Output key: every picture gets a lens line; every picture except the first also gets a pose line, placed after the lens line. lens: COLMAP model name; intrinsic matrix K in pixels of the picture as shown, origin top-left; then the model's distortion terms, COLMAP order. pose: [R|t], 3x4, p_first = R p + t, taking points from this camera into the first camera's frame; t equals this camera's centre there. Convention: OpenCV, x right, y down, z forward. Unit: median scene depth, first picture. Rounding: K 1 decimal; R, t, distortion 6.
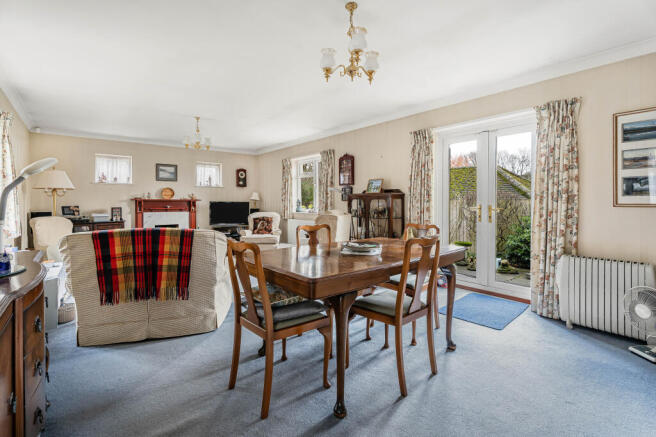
lens RADIAL K [[299.3, 0, 326.9], [0, 299.3, 201.8], [0, 0, 1]] dist [0.005140, -0.000589]
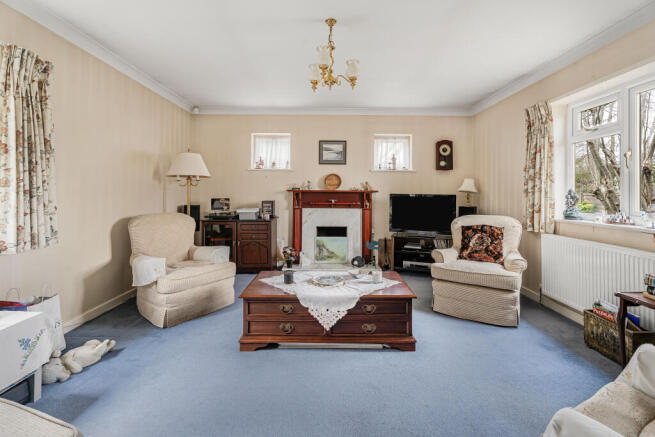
lens RADIAL K [[298.8, 0, 329.3], [0, 298.8, 191.2], [0, 0, 1]] dist [0.005140, -0.000589]
pose [[0.766713, 0.001605, -0.641987, -0.092059], [-0.007454, 0.999952, -0.006402, -0.001815], [0.641946, 0.009694, 0.766688, 0.471953]]
